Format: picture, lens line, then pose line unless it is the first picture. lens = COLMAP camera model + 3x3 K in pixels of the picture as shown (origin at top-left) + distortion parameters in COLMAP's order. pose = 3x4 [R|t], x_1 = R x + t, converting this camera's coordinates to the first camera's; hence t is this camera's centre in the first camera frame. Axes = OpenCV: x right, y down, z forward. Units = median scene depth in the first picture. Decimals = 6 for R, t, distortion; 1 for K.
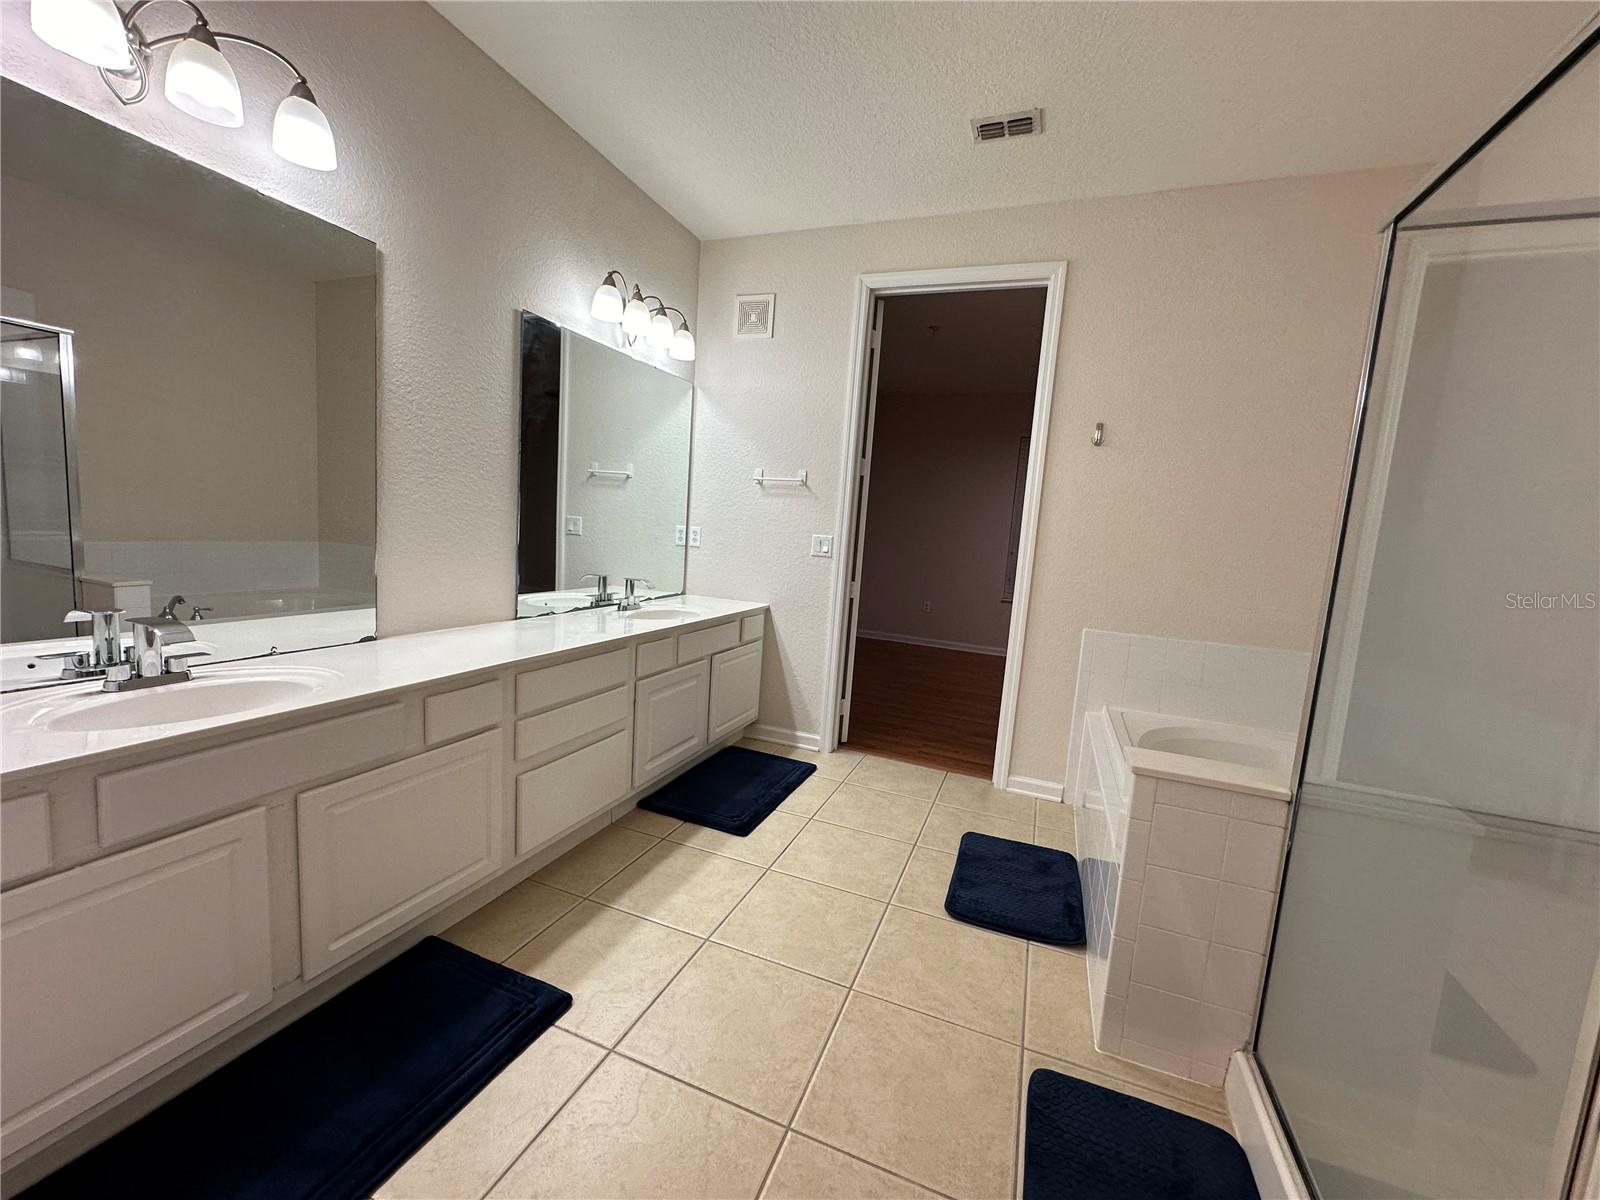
lens RADIAL K [[637.1, 0, 798.6], [0, 637.1, 601.0], [0, 0, 1]] dist [-0.004134, 0.000641]
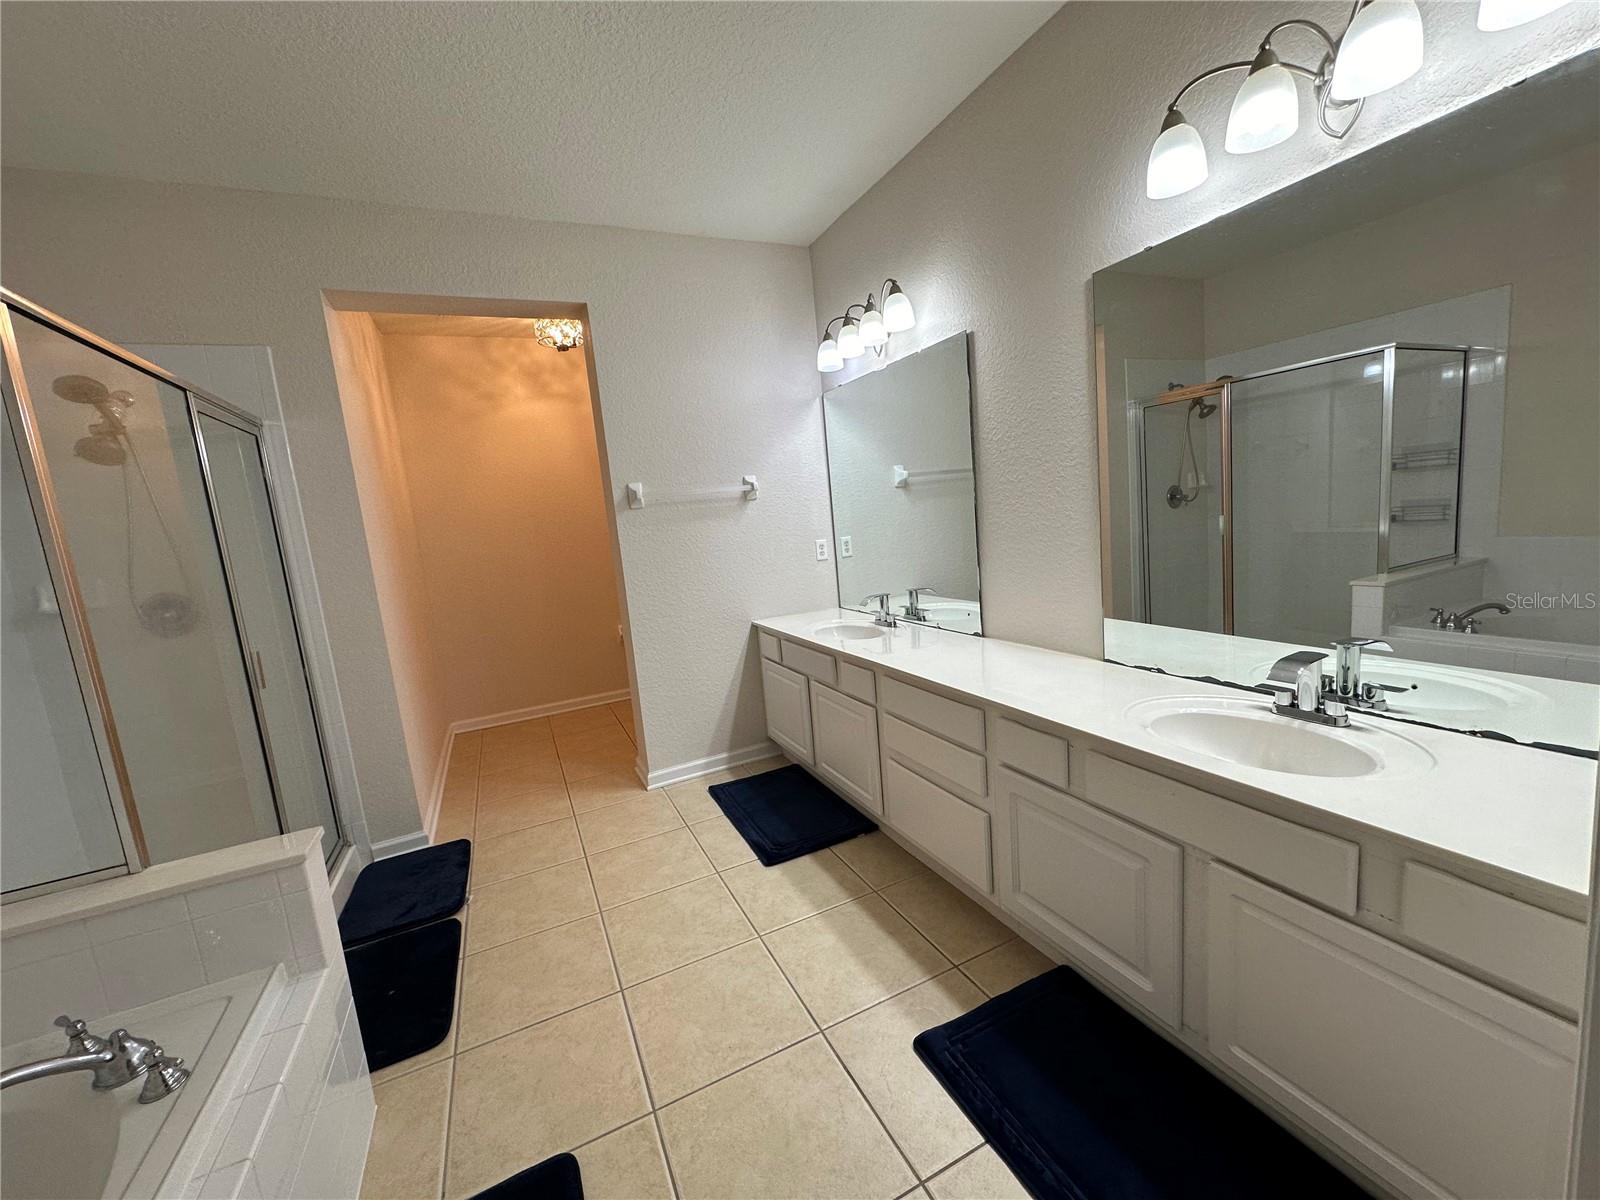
lens RADIAL K [[639.1, 0, 798.5], [0, 639.1, 597.2], [0, 0, 1]] dist [0.000270, 0.000479]
pose [[-0.691689, 0.091165, -0.716418, 0.351770], [-0.038022, 0.986028, 0.162183, -0.146930], [0.721194, 0.139420, -0.678558, 1.098674]]
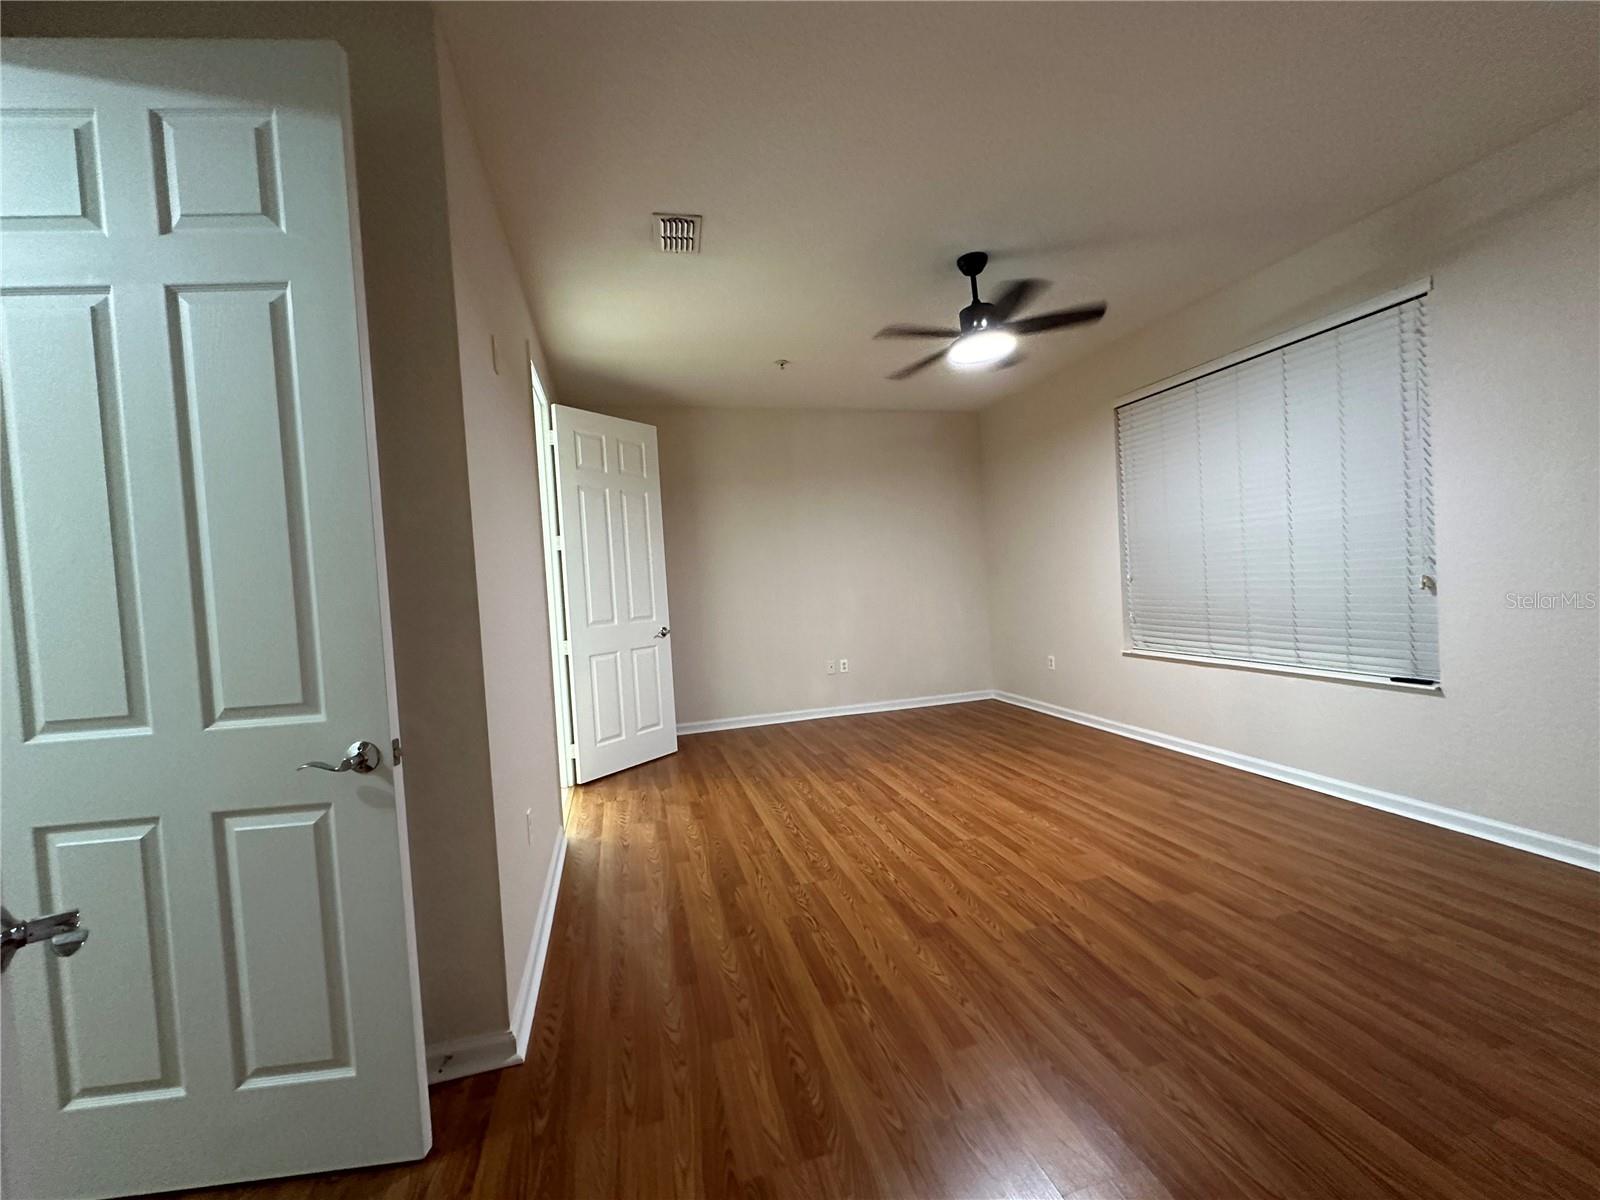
lens RADIAL K [[637.1, 0, 798.6], [0, 637.1, 601.0], [0, 0, 1]] dist [-0.004134, 0.000641]
pose [[0.596813, -0.081485, -0.798232, 1.494550], [0.007871, 0.995377, -0.095725, 0.017374], [0.802342, 0.050847, 0.594695, 0.776772]]
